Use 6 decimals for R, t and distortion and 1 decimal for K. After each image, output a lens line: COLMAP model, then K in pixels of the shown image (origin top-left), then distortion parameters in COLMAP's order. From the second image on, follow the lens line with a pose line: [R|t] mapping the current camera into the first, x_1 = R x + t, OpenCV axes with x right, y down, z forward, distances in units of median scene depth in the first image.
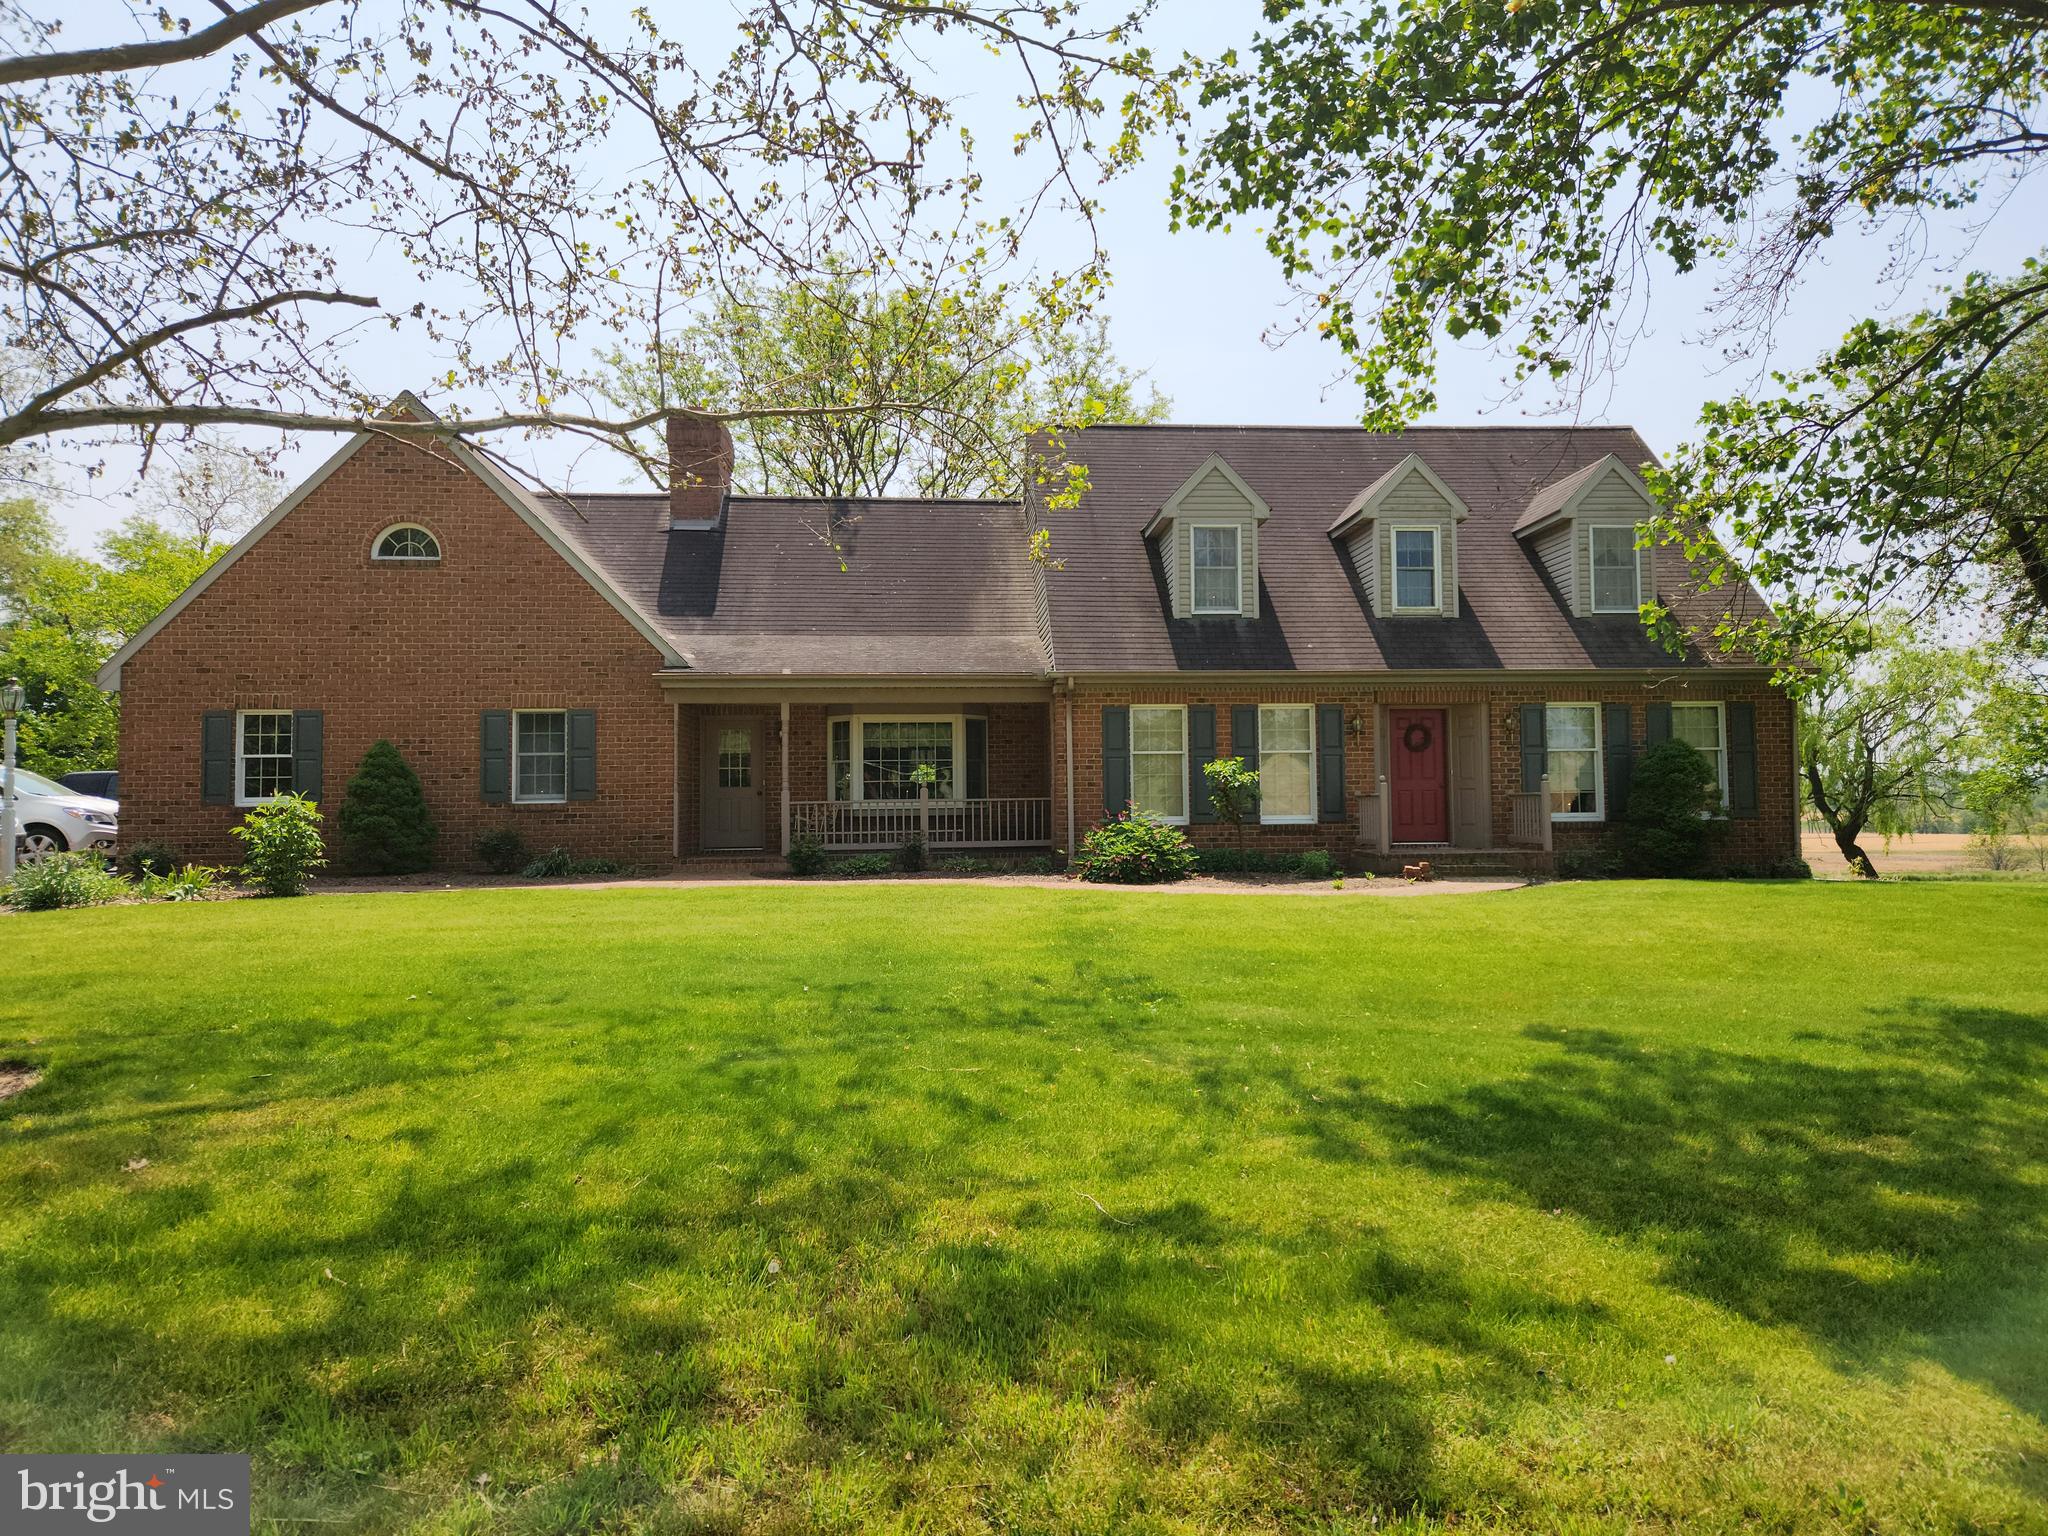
lens RADIAL K [[1373.7, 0, 1023.9], [0, 1373.7, 760.6], [0, 0, 1]] dist [0.049758, -0.050262]
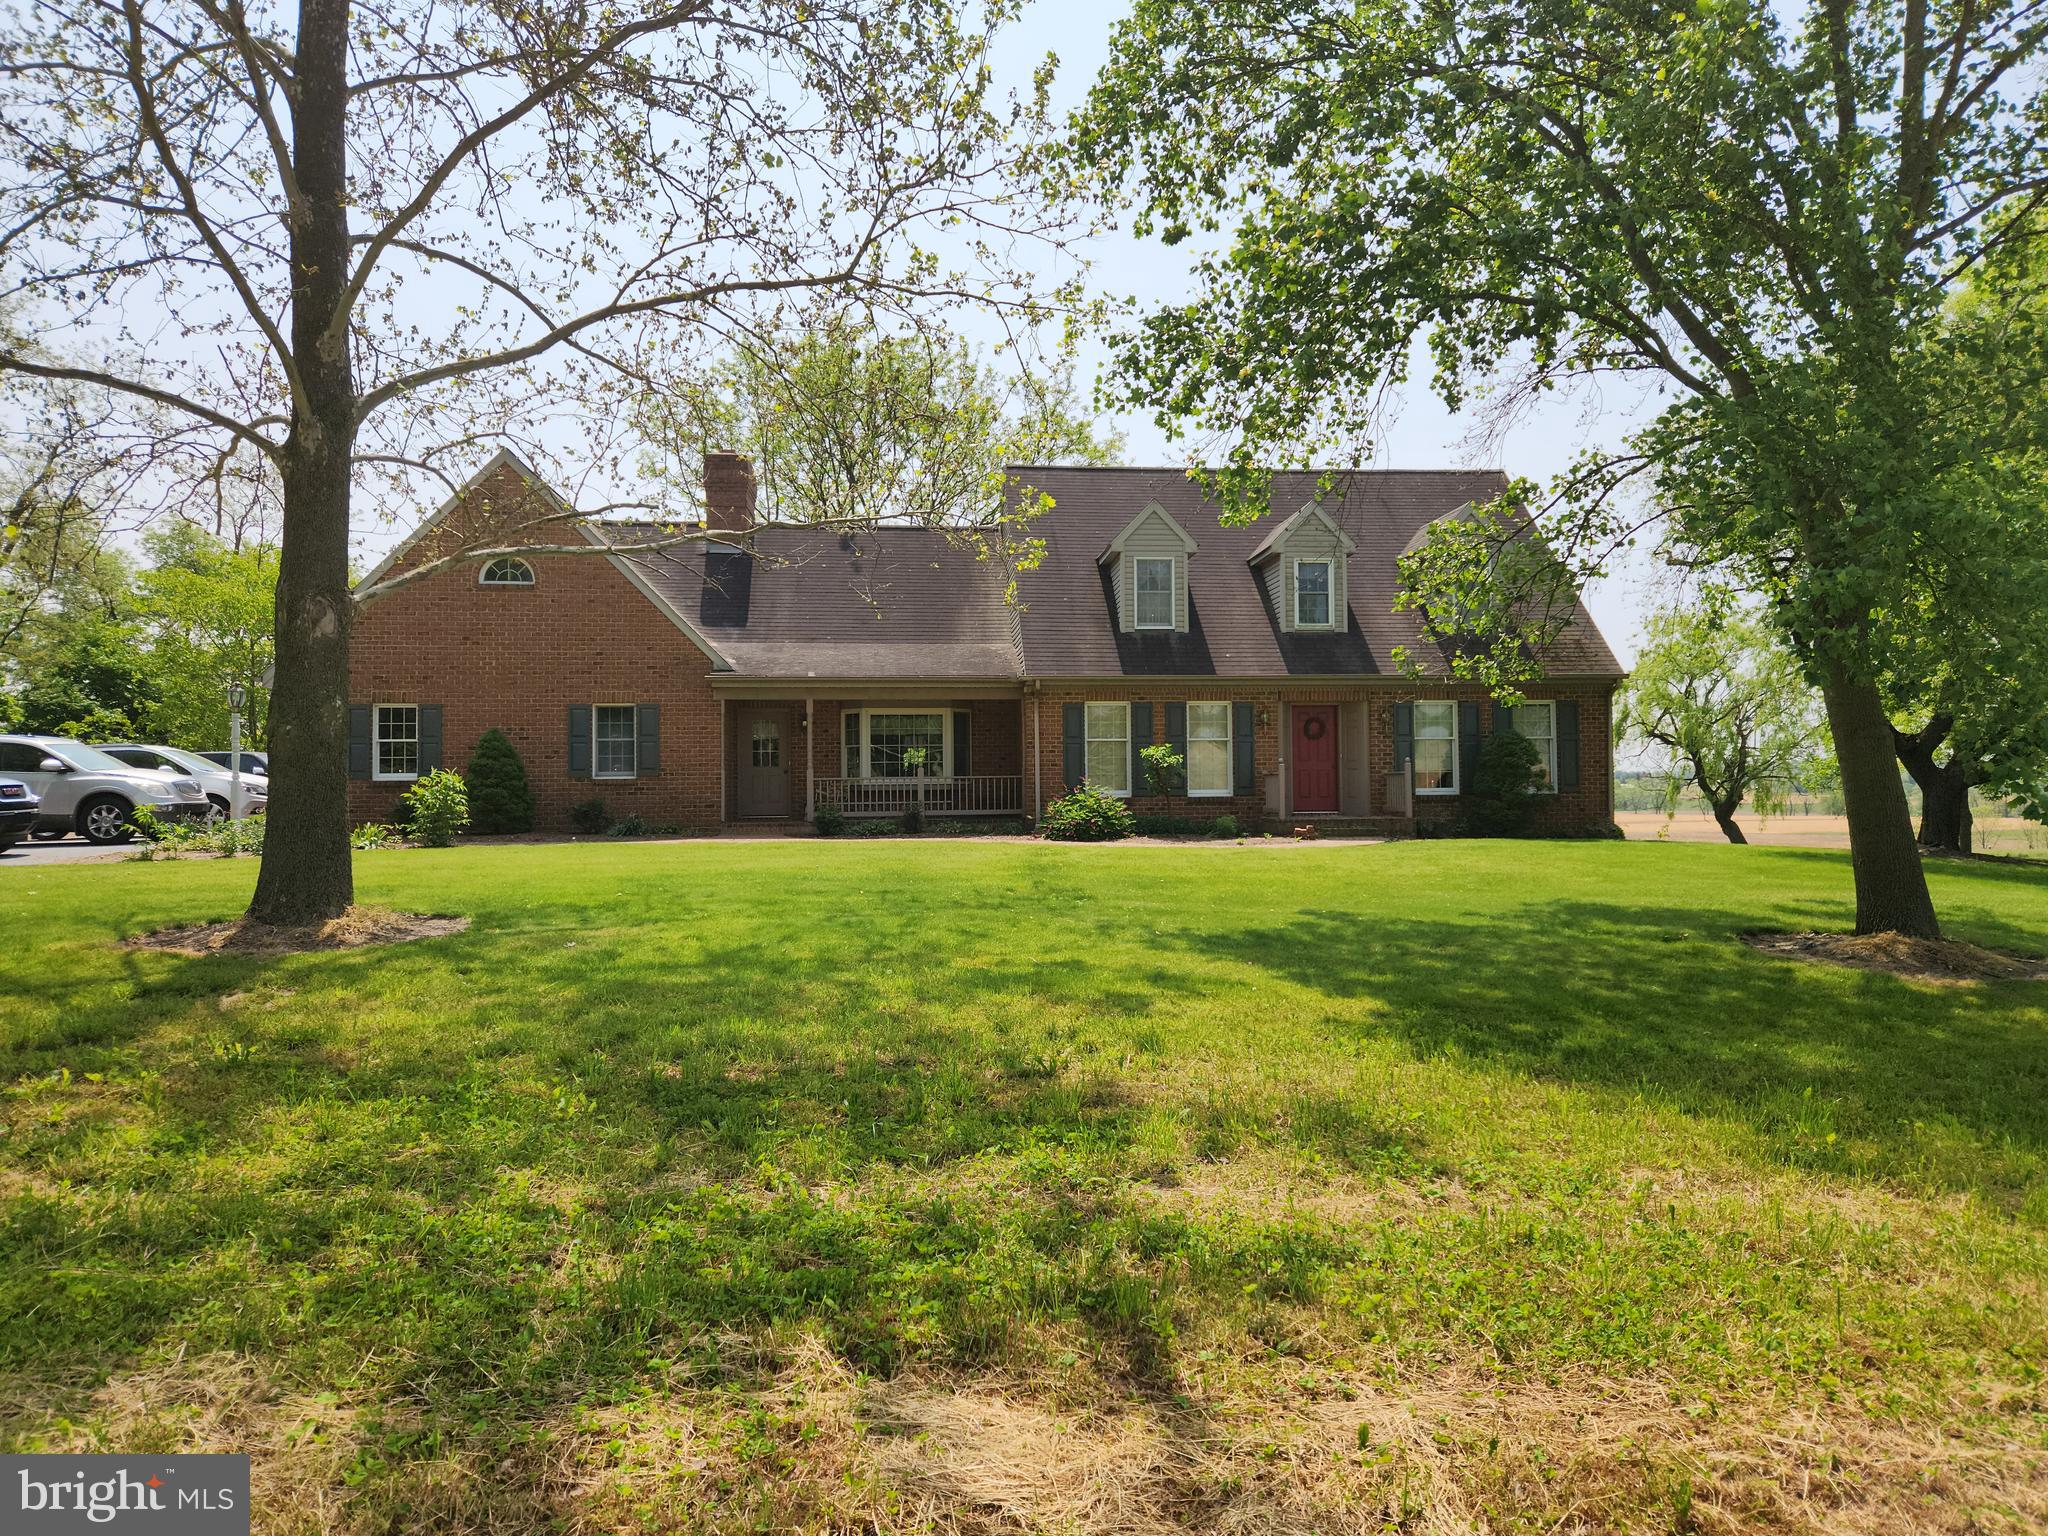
lens RADIAL K [[1373.7, 0, 1026.0], [0, 1373.7, 766.0], [0, 0, 1]] dist [0.049758, -0.050262]
pose [[0.999827, 0.002140, 0.018480, 0.000252], [-0.002439, 0.999866, 0.016177, -0.001944], [-0.018442, -0.016219, 0.999698, -0.258948]]
